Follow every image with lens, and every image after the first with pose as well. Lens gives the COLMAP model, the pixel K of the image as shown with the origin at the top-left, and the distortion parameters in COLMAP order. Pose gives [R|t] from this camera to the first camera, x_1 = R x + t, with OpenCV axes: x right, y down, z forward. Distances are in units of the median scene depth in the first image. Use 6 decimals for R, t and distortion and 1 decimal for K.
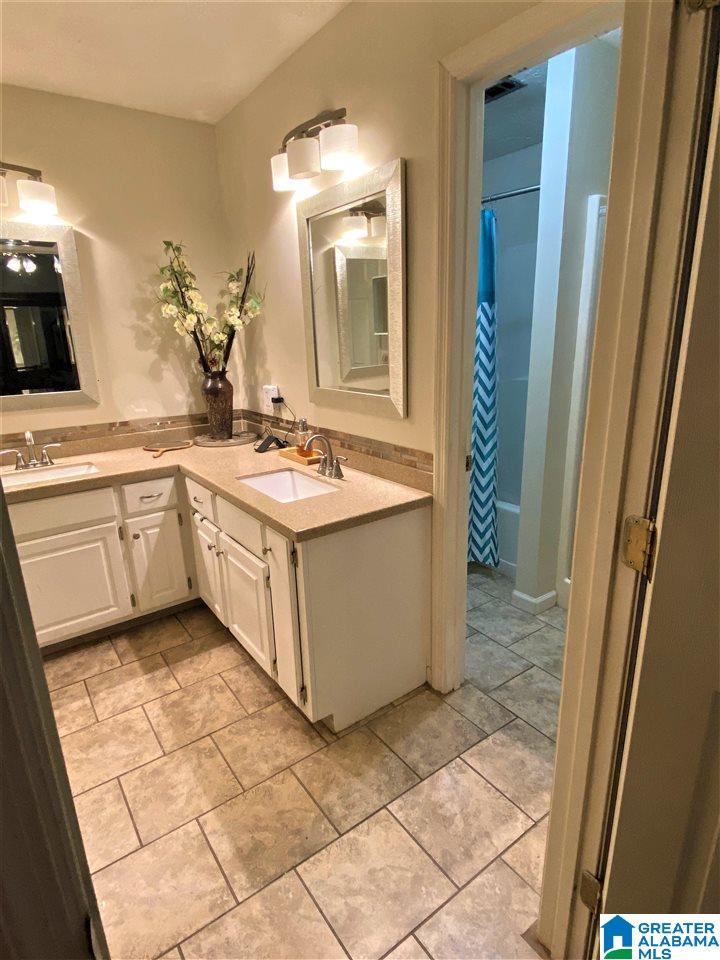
lens RADIAL K [[516.5, 0, 366.3], [0, 516.5, 479.2], [0, 0, 1]] dist [0.039343, -0.030135]
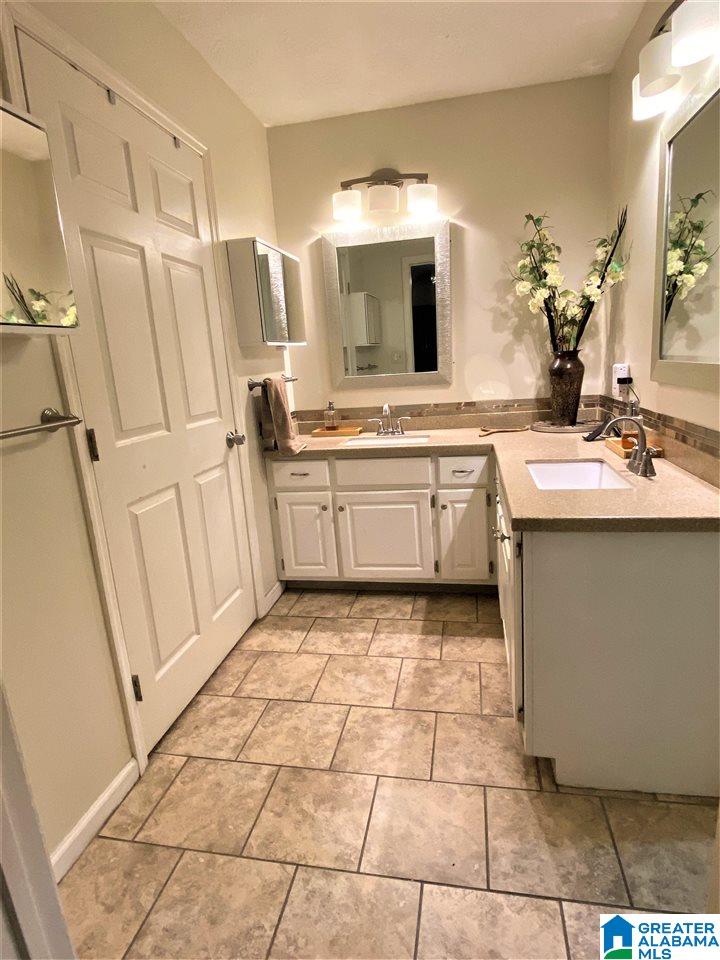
lens RADIAL K [[516.5, 0, 357.9], [0, 516.5, 479.6], [0, 0, 1]] dist [0.039343, -0.030135]
pose [[0.681698, 0.148244, -0.716458, 0.183103], [-0.148990, 0.986866, 0.062433, 0.016163], [0.716303, 0.064185, 0.694831, 0.147135]]
